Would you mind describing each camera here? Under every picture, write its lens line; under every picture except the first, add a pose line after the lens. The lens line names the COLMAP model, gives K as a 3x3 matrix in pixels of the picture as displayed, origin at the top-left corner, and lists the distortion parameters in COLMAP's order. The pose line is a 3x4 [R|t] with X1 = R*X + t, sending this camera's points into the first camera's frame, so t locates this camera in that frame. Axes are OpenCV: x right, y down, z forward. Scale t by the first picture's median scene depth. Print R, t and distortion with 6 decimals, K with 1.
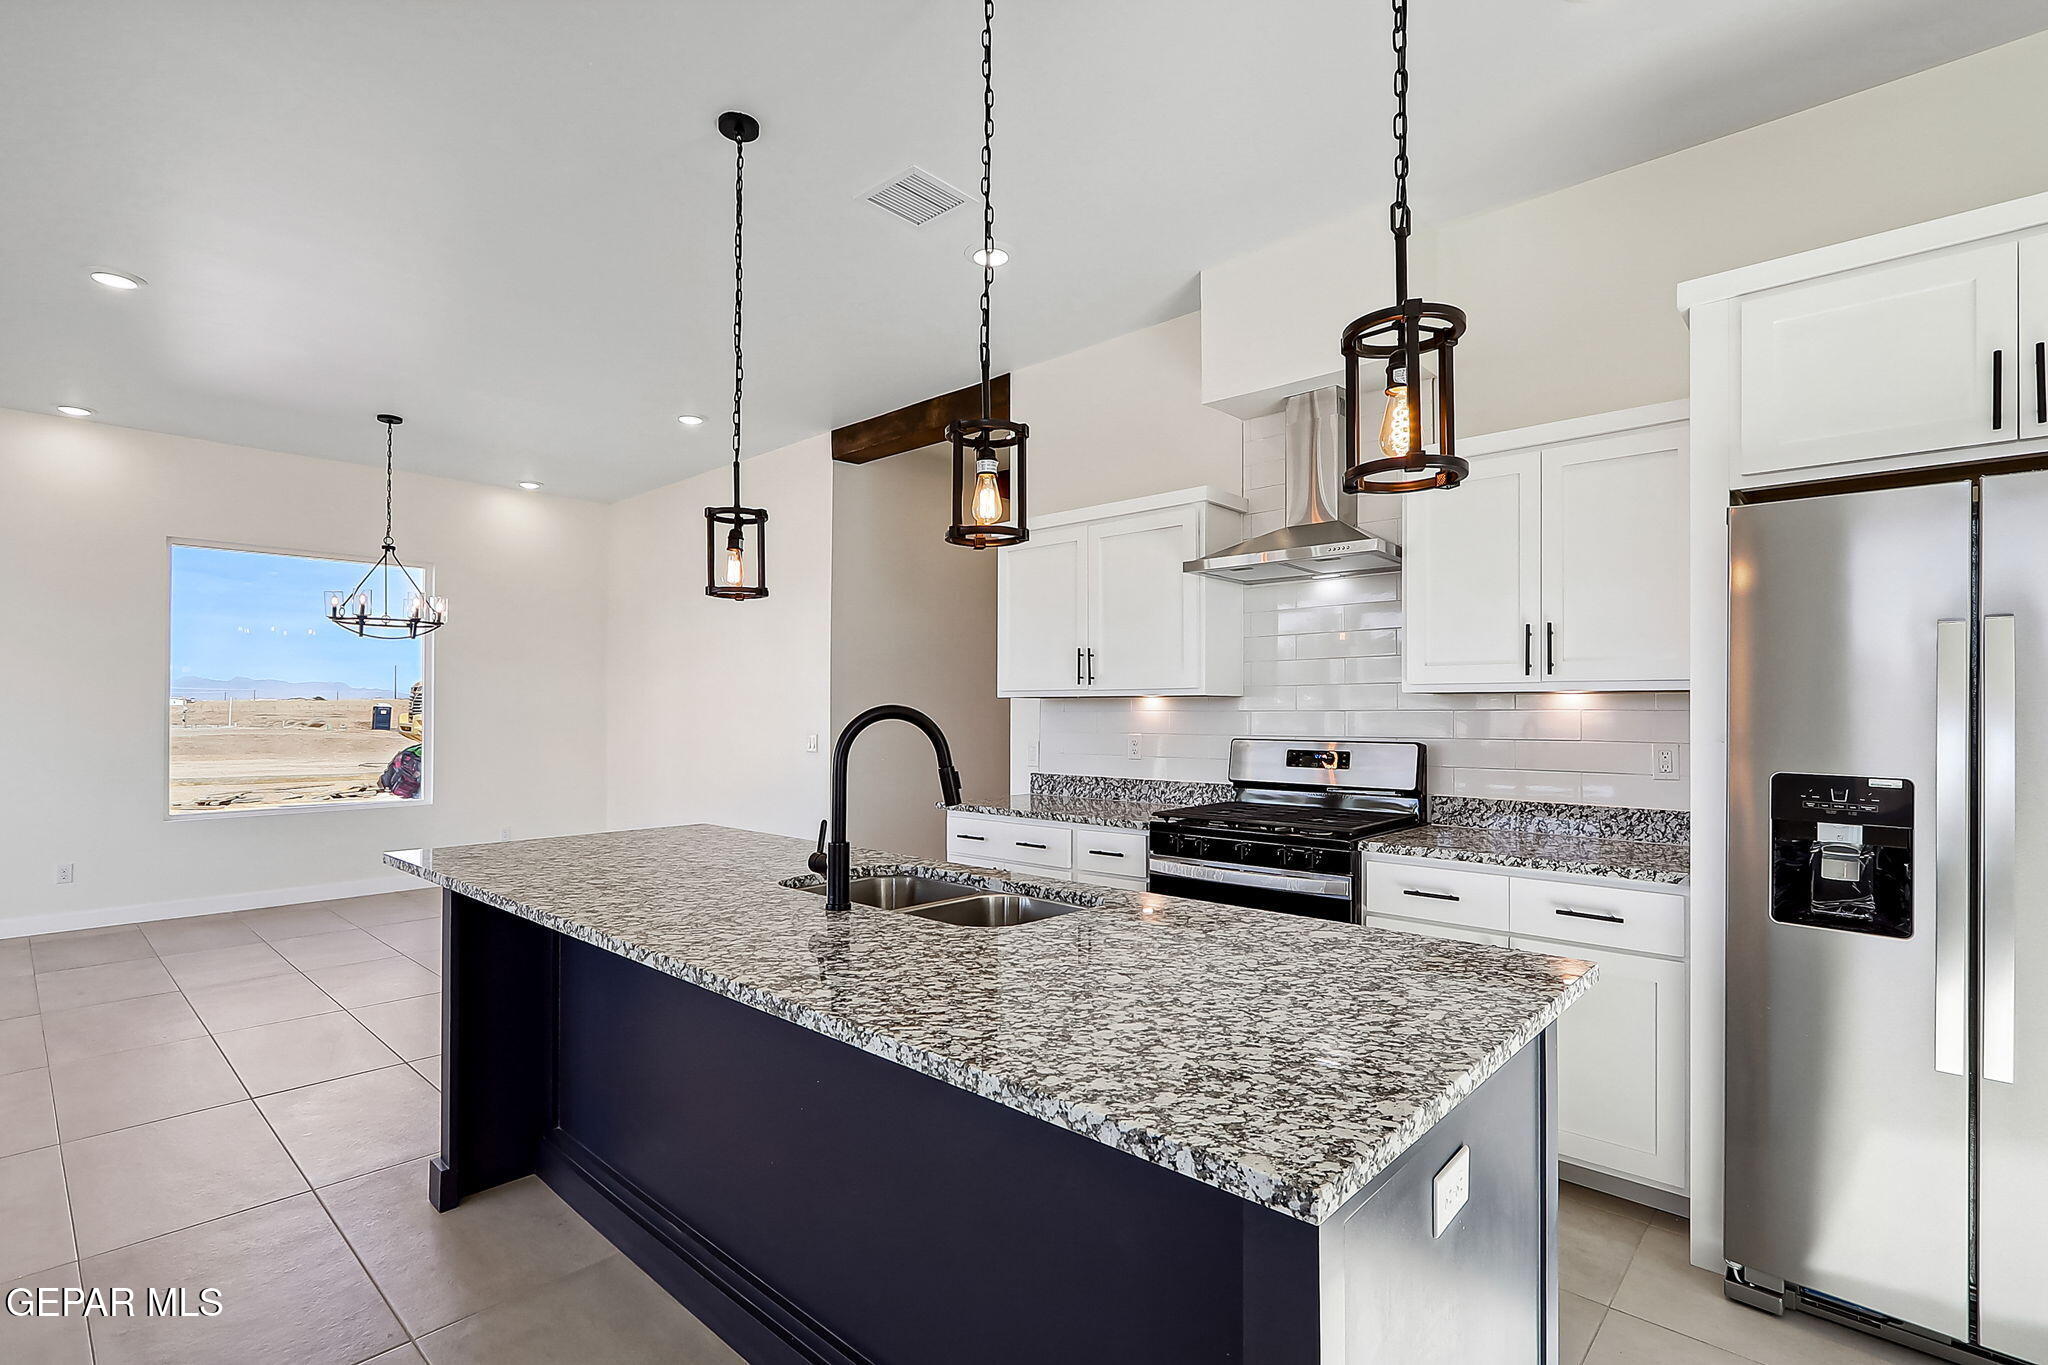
lens RADIAL K [[962.1, 0, 1014.9], [0, 962.1, 700.1], [0, 0, 1]] dist [-0.009557, 0.003802]
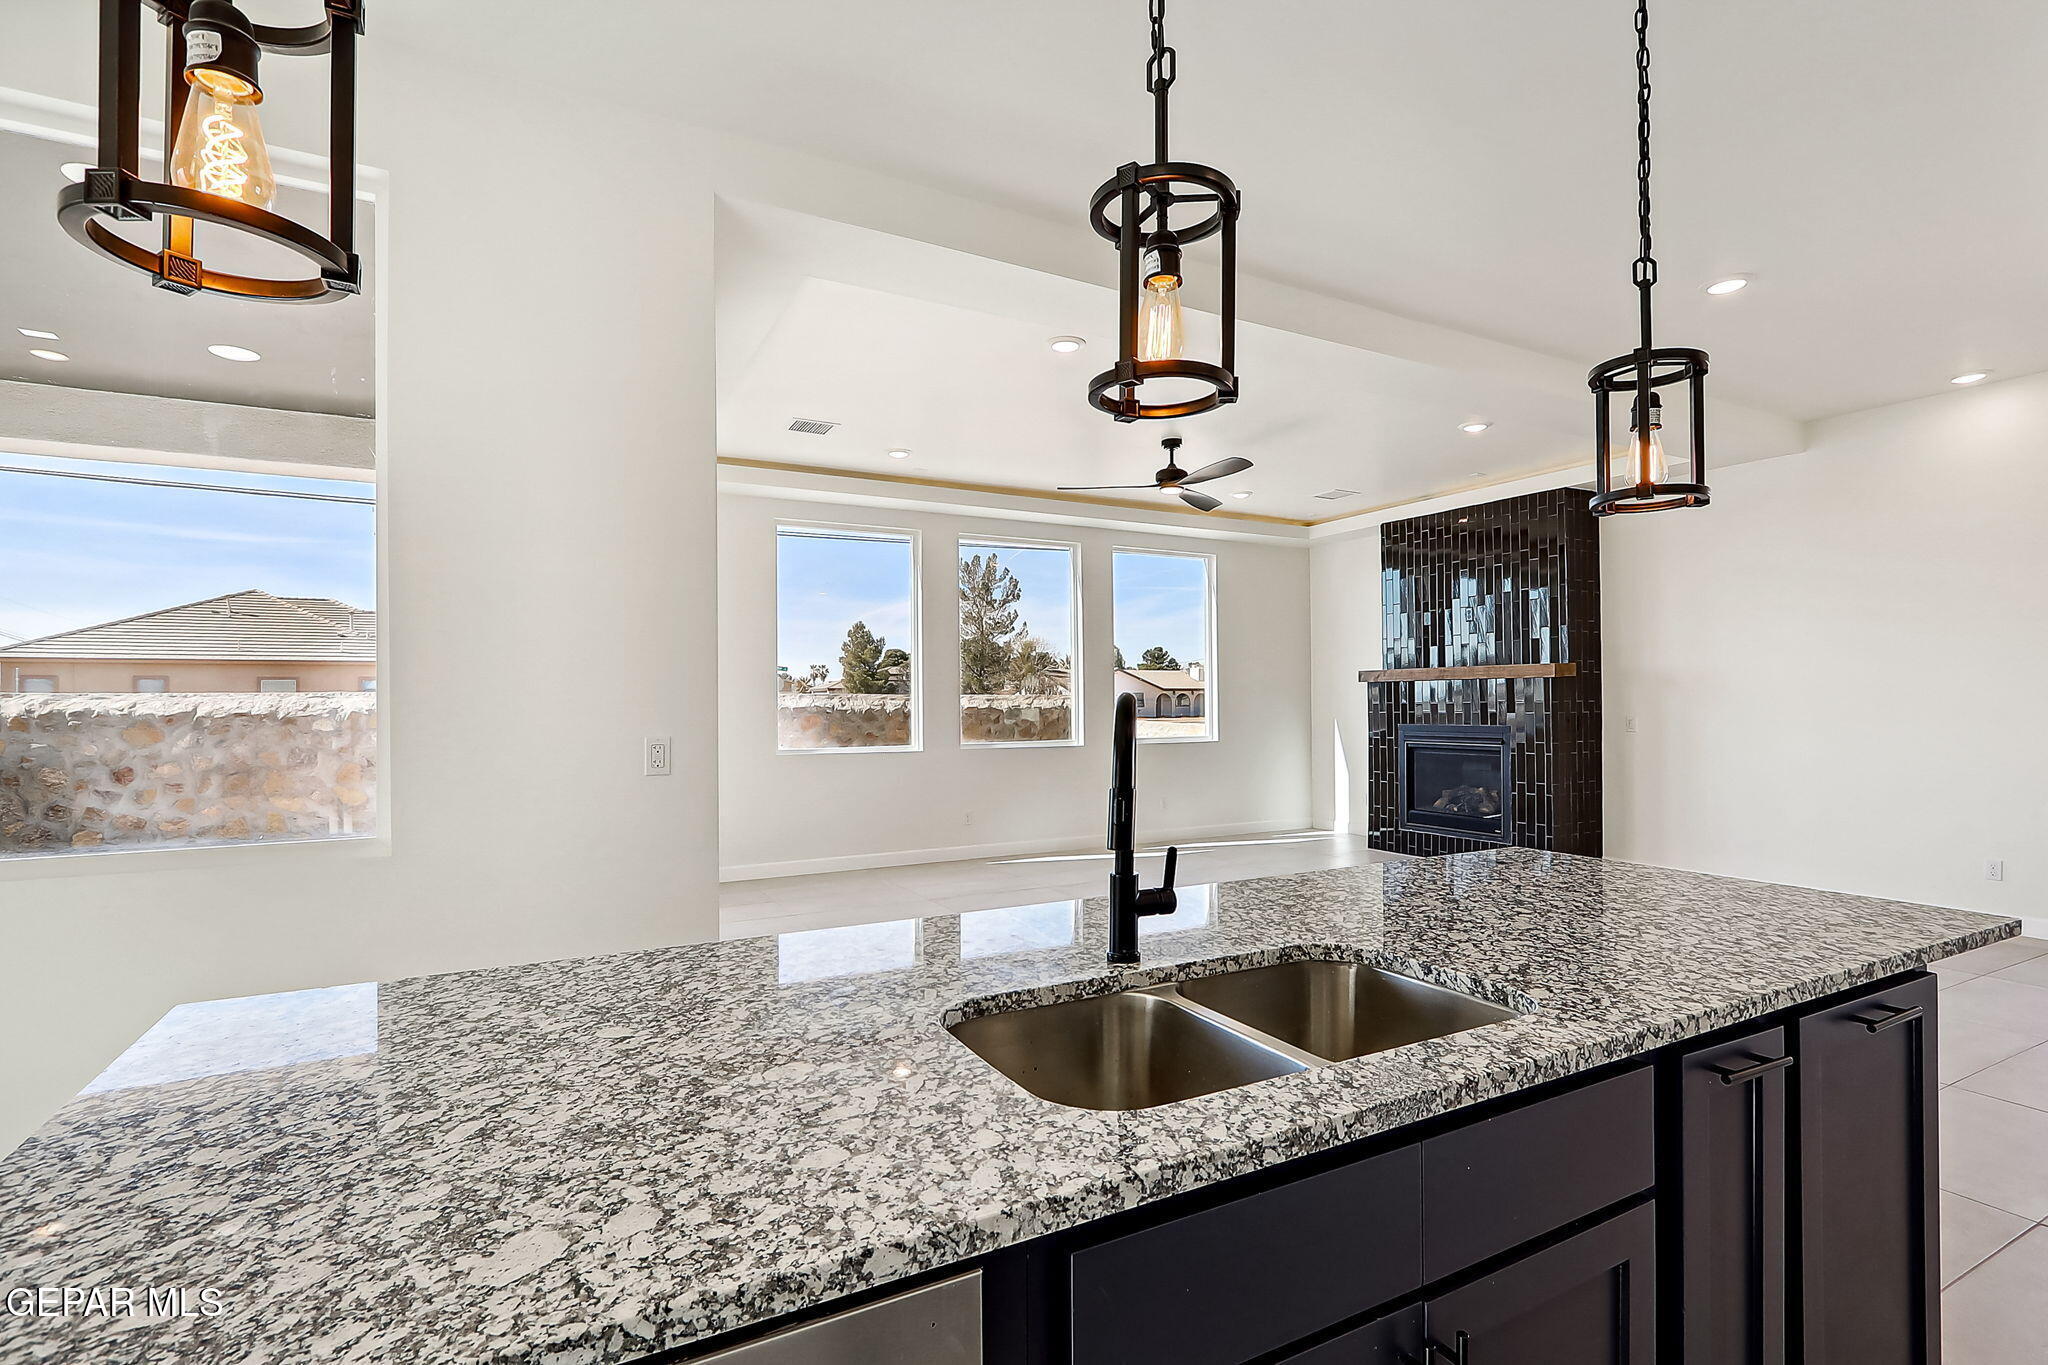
lens RADIAL K [[962.1, 0, 1041.7], [0, 962.1, 693.1], [0, 0, 1]] dist [-0.009557, 0.003802]
pose [[-0.315414, -0.006820, -0.948930, 0.563340], [0.017574, 0.999761, -0.013027, 0.013671], [0.948792, -0.020785, -0.315218, 1.177769]]
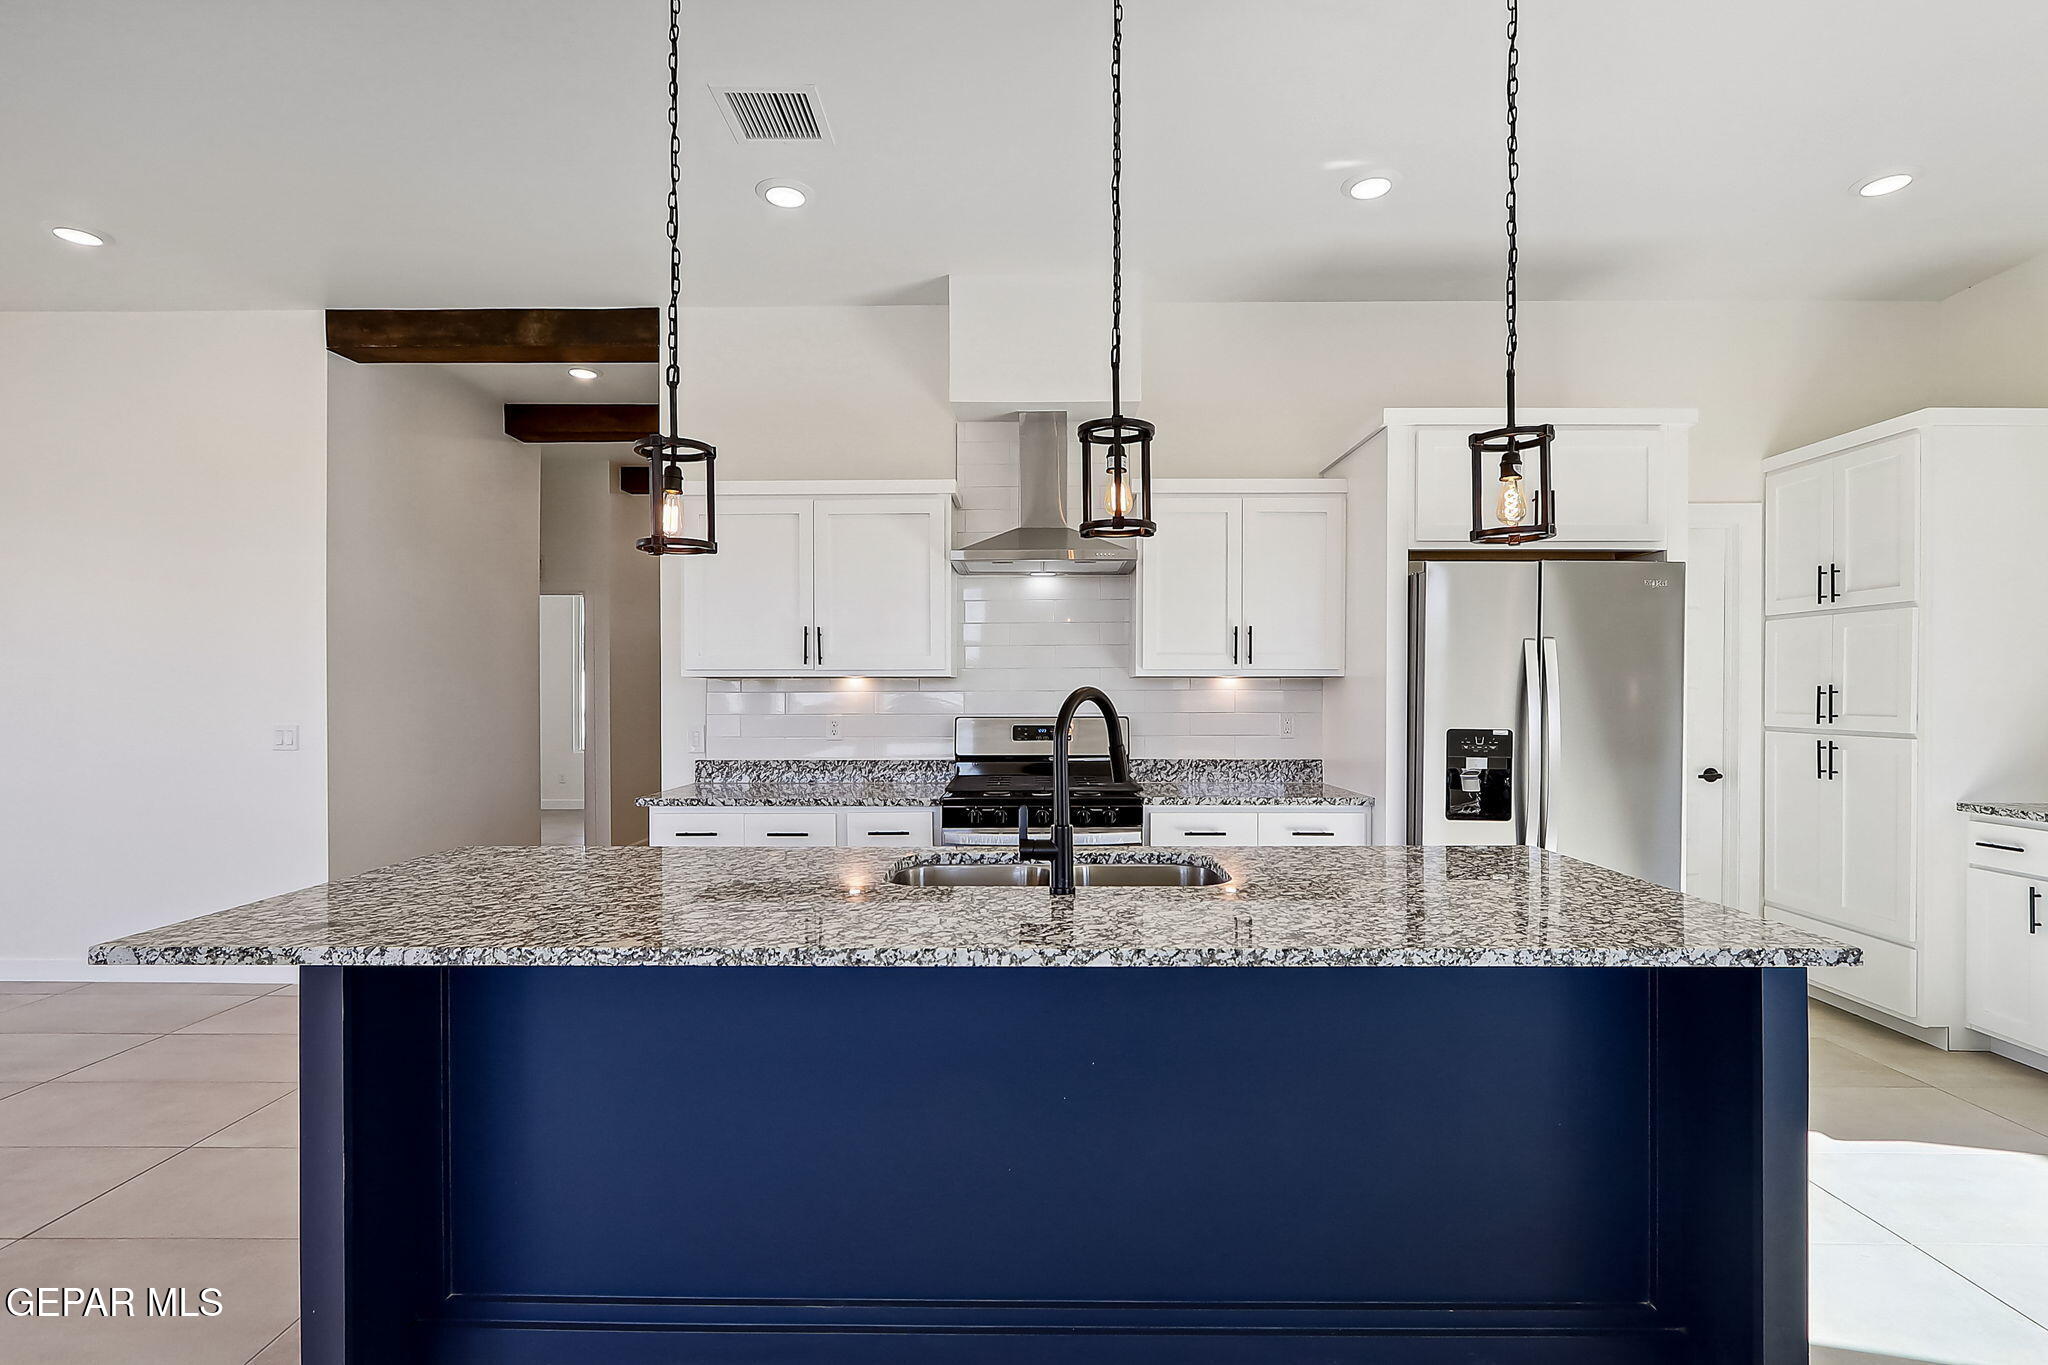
lens RADIAL K [[962.1, 0, 1026.9], [0, 962.1, 688.6], [0, 0, 1]] dist [-0.009557, 0.003802]
pose [[0.737636, 0.000491, 0.675198, -0.860113], [-0.005748, 0.999968, 0.005553, 0.003742], [-0.675174, -0.007977, 0.737615, 0.295842]]
